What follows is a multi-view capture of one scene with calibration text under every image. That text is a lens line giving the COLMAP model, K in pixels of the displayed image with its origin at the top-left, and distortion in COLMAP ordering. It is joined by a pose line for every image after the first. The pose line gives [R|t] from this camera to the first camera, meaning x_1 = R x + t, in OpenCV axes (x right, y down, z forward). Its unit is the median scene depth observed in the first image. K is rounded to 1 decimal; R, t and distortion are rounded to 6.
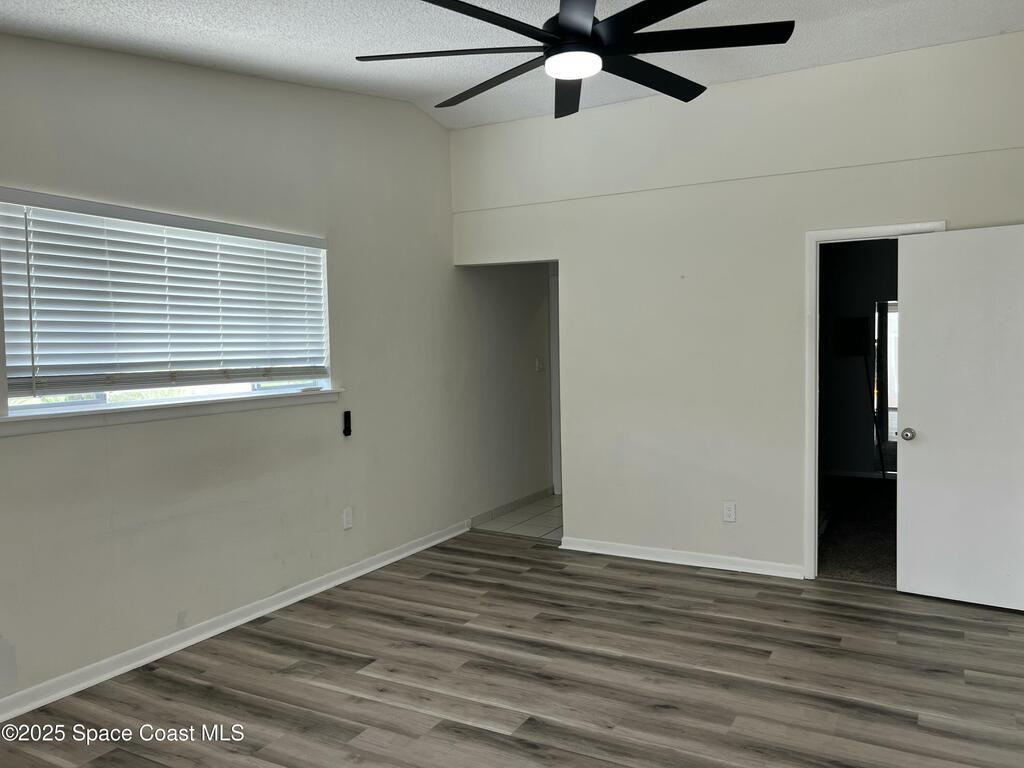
lens RADIAL K [[784.5, 0, 519.8], [0, 784.5, 381.6], [0, 0, 1]] dist [0.030877, -0.003696]
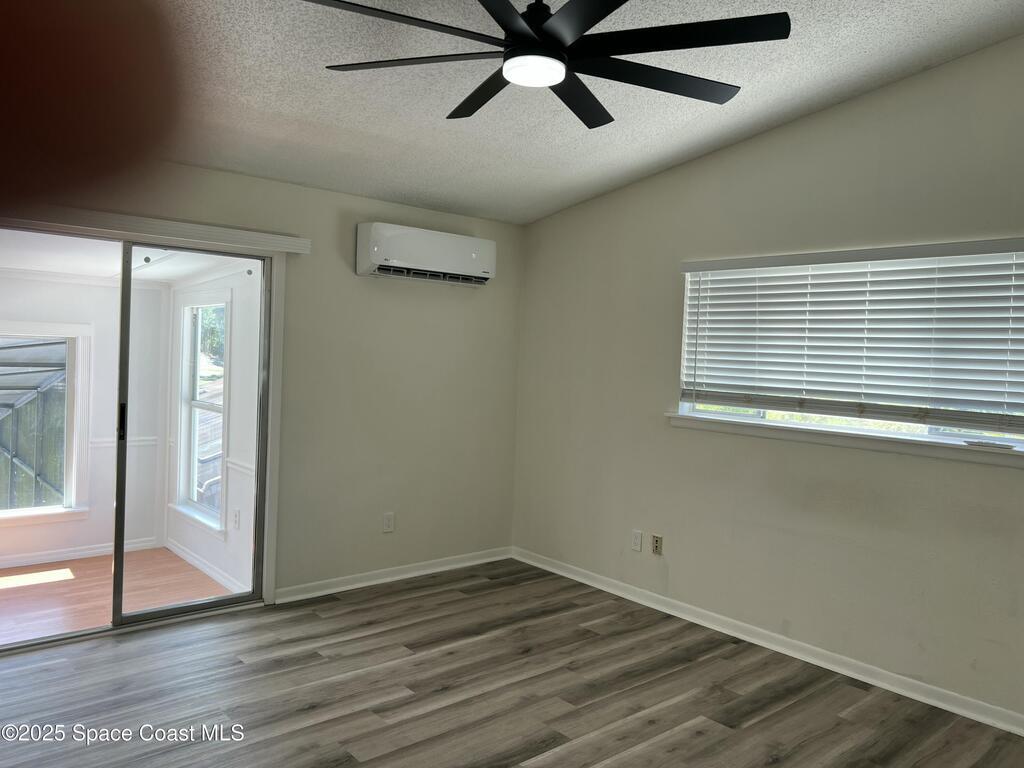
lens RADIAL K [[784.5, 0, 519.8], [0, 784.5, 381.6], [0, 0, 1]] dist [0.030877, -0.003696]
pose [[-0.346551, 0.038823, -0.937227, 0.732190], [-0.076982, 0.994596, 0.069664, -0.084367], [0.934867, 0.096292, -0.341689, 1.046483]]
